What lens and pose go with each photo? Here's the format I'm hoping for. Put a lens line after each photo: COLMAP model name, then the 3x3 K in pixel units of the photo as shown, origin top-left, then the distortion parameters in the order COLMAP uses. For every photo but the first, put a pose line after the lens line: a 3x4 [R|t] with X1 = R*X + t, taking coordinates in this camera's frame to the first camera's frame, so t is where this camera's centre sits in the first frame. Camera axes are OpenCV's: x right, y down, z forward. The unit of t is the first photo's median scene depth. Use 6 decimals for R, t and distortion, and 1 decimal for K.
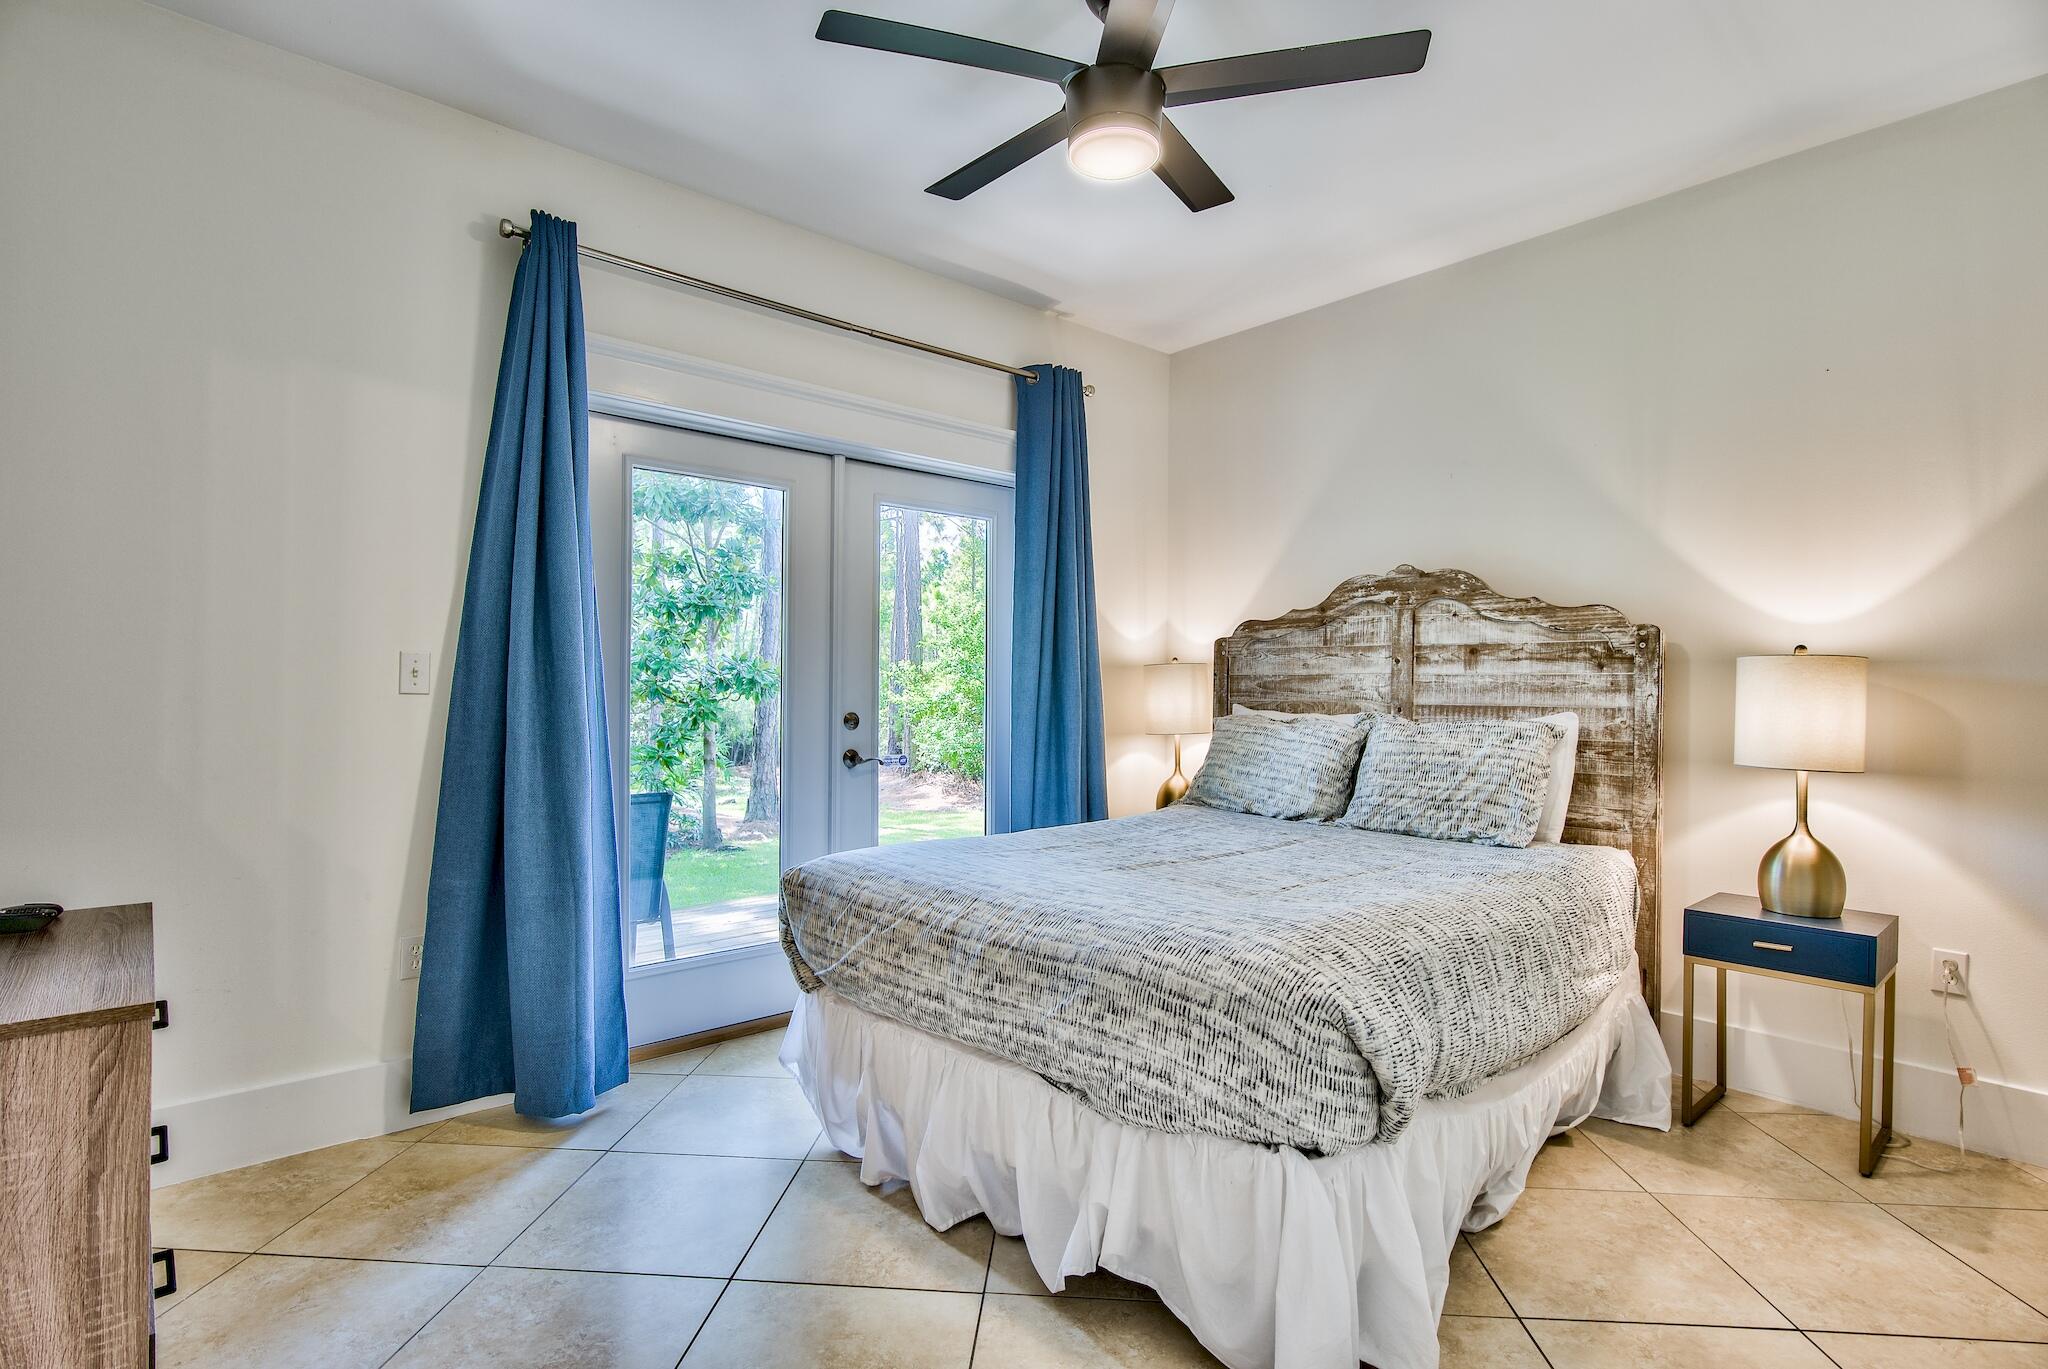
lens RADIAL K [[997.7, 0, 1034.3], [0, 997.7, 701.3], [0, 0, 1]] dist [-0.007619, 0.000363]
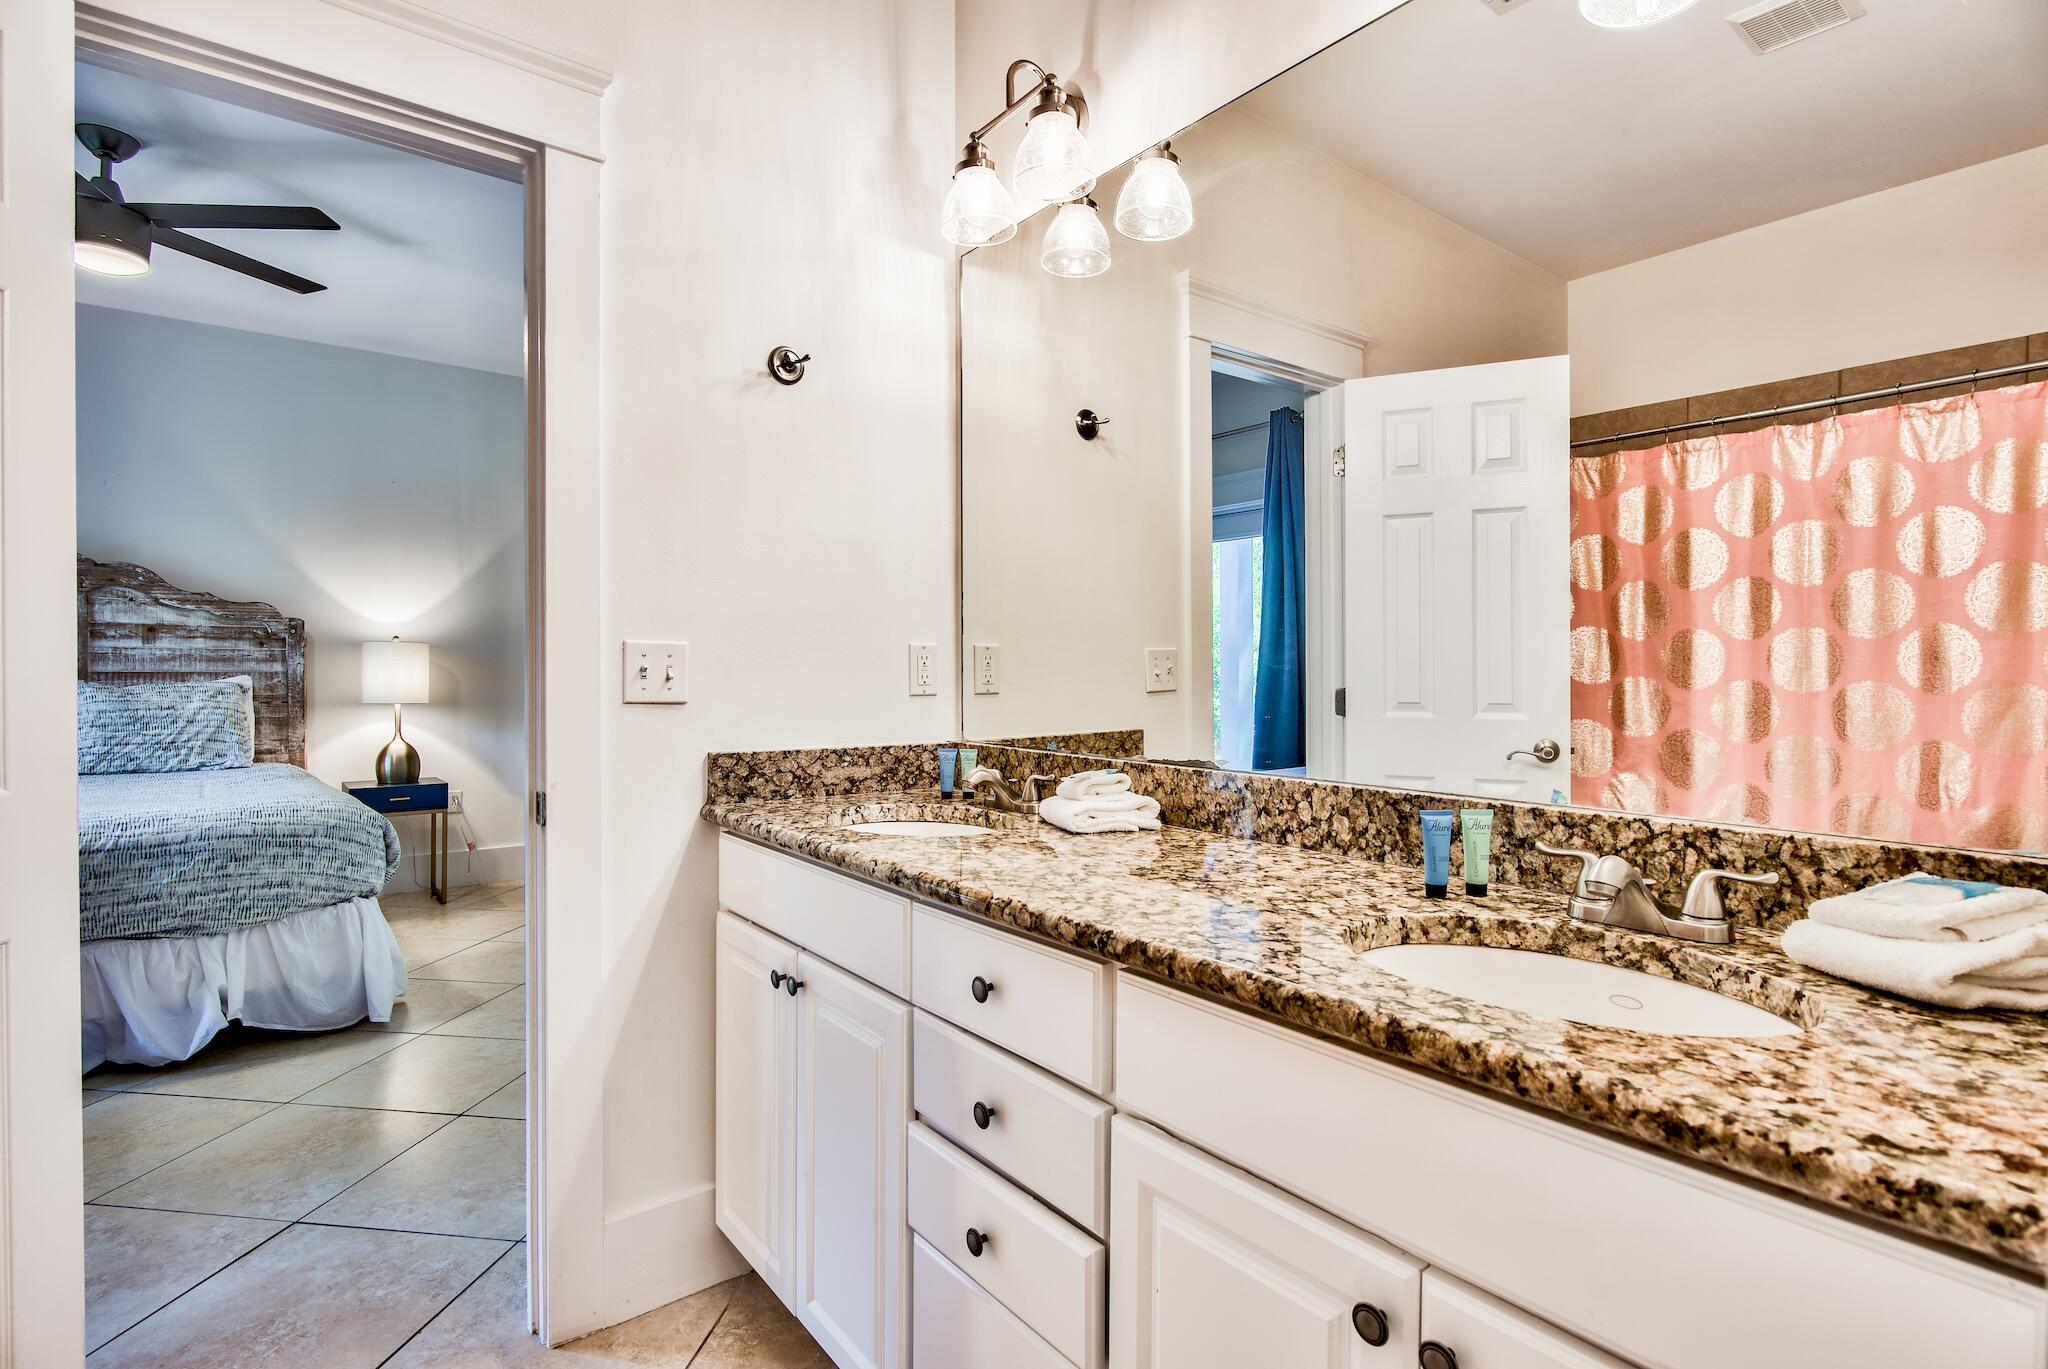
lens RADIAL K [[997.7, 0, 1034.9], [0, 997.7, 680.9], [0, 0, 1]] dist [-0.007619, 0.000363]
pose [[0.054022, -0.021103, 0.998317, -0.849606], [0.004645, 0.999771, 0.020882, -0.006047], [-0.998529, 0.003509, 0.054108, -0.229904]]
